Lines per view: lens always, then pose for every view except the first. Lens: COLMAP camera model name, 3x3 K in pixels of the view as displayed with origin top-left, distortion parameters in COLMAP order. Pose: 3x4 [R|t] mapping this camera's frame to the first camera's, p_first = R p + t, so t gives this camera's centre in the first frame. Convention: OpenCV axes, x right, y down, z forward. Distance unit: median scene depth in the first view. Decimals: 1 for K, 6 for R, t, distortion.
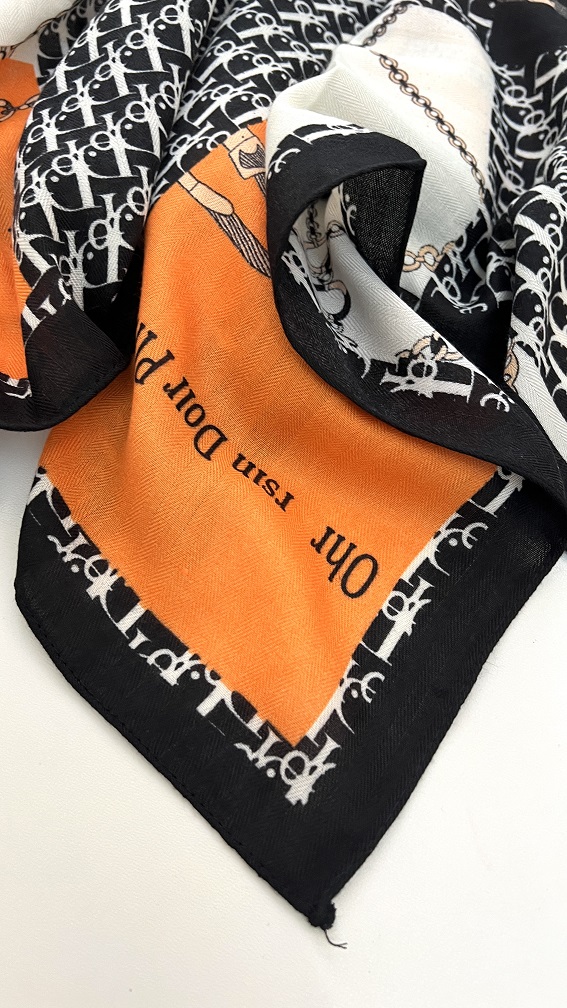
lens RADIAL K [[756.2, 0, 281.6], [0, 756.2, 506.9], [0, 0, 1]] dist [0.049147, -0.068825]
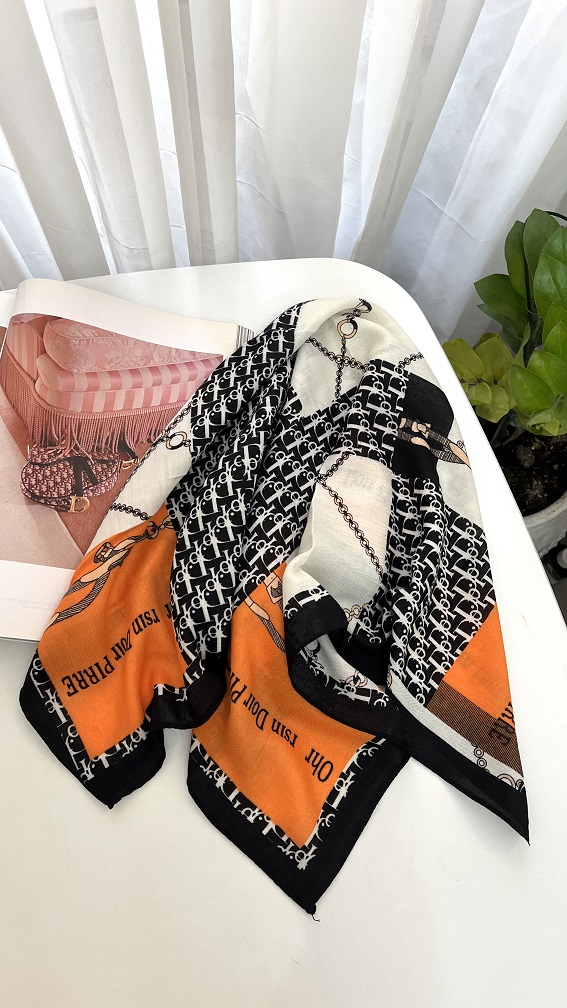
lens RADIAL K [[756.2, 0, 279.2], [0, 756.2, 497.5], [0, 0, 1]] dist [0.049147, -0.068825]
pose [[0.999719, -0.020959, 0.011046, -0.052660], [0.019245, 0.990338, 0.137329, -1.110904], [-0.013818, -0.137078, 0.990464, -1.286650]]
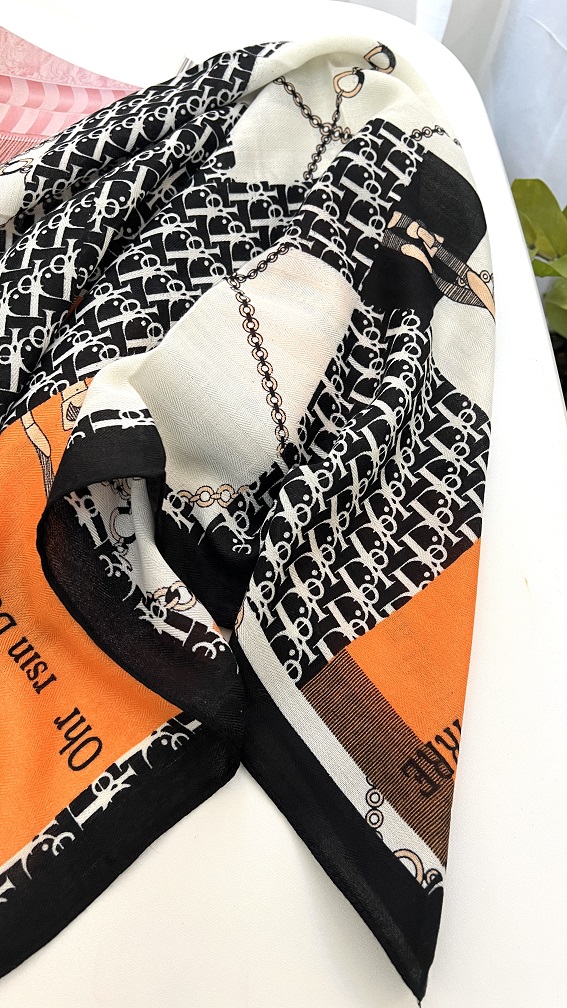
lens RADIAL K [[756.2, 0, 285.5], [0, 756.2, 504.1], [0, 0, 1]] dist [0.049147, -0.068825]
pose [[0.971624, 0.196961, -0.130972, 0.526112], [-0.186892, 0.978671, 0.085290, -0.507207], [0.144978, -0.058392, 0.987710, -0.226683]]
